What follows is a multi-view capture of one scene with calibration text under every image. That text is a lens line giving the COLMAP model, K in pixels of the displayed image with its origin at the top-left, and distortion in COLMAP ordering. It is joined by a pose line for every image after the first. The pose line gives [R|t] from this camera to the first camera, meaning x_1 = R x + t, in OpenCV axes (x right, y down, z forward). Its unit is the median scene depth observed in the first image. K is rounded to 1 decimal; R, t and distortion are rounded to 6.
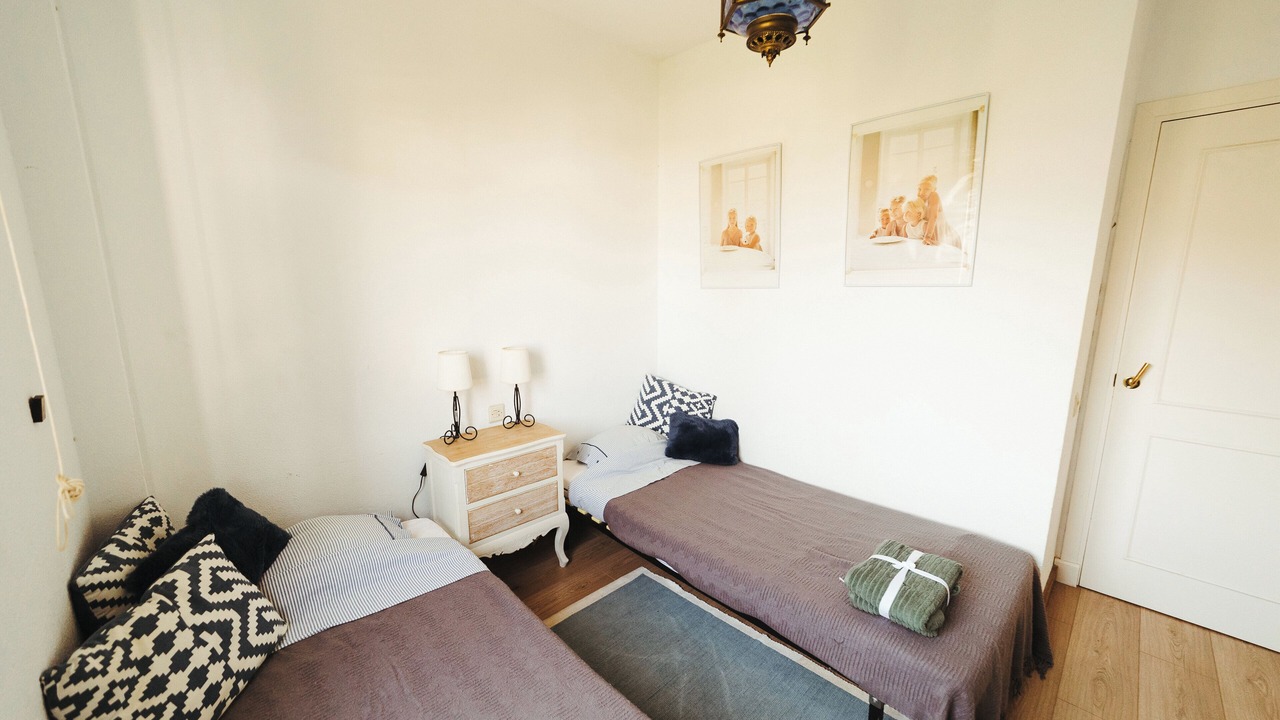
lens RADIAL K [[495.6, 0, 640.0], [0, 495.6, 360.0], [0, 0, 1]] dist [-0.011882, 0.009194]
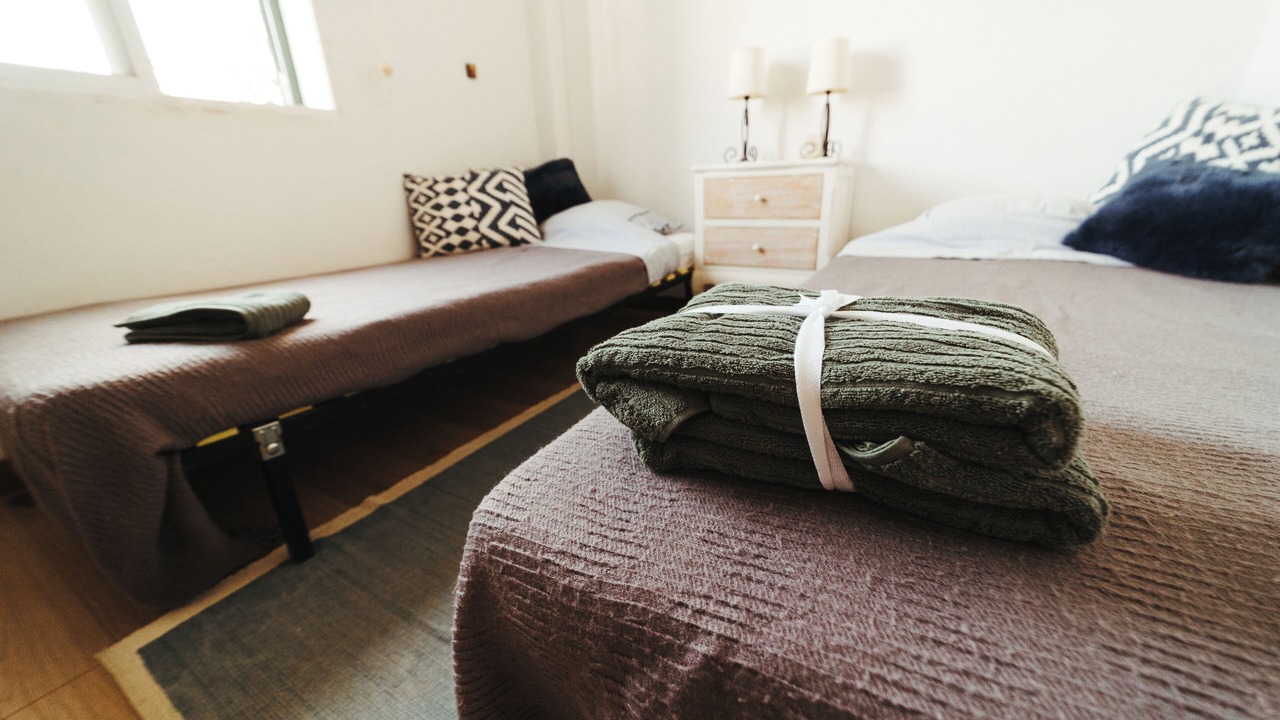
lens RADIAL K [[495.6, 0, 640.0], [0, 495.6, 360.0], [0, 0, 1]] dist [-0.011882, 0.009194]
pose [[0.261105, 0.320739, -0.910467, 0.464701], [-0.122625, 0.946566, 0.298289, 0.226093], [0.957490, 0.033761, 0.286484, 0.498804]]
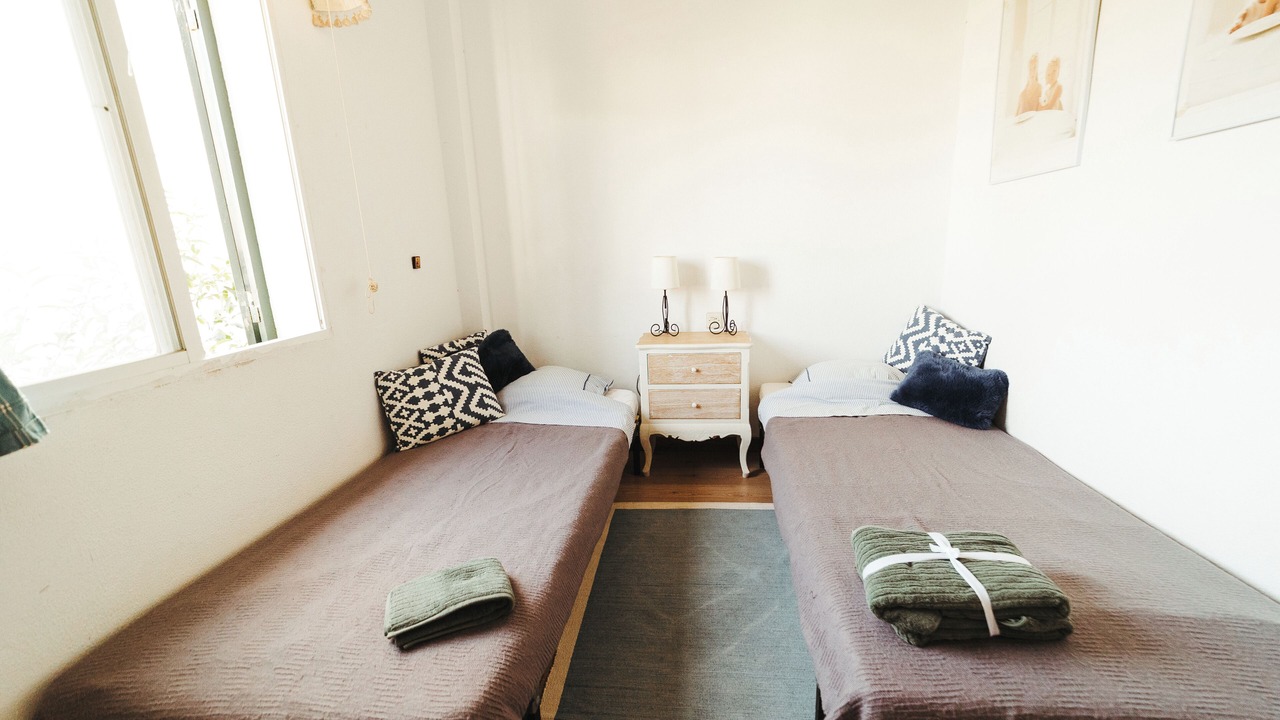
lens RADIAL K [[516.4, 0, 640.0], [0, 516.4, 360.0], [0, 0, 1]] dist [-0.009313, 0.000736]
pose [[0.638653, 0.149015, -0.754928, 0.454172], [-0.089653, 0.988798, 0.119334, 0.071894], [0.764254, -0.008531, 0.644859, 0.151515]]
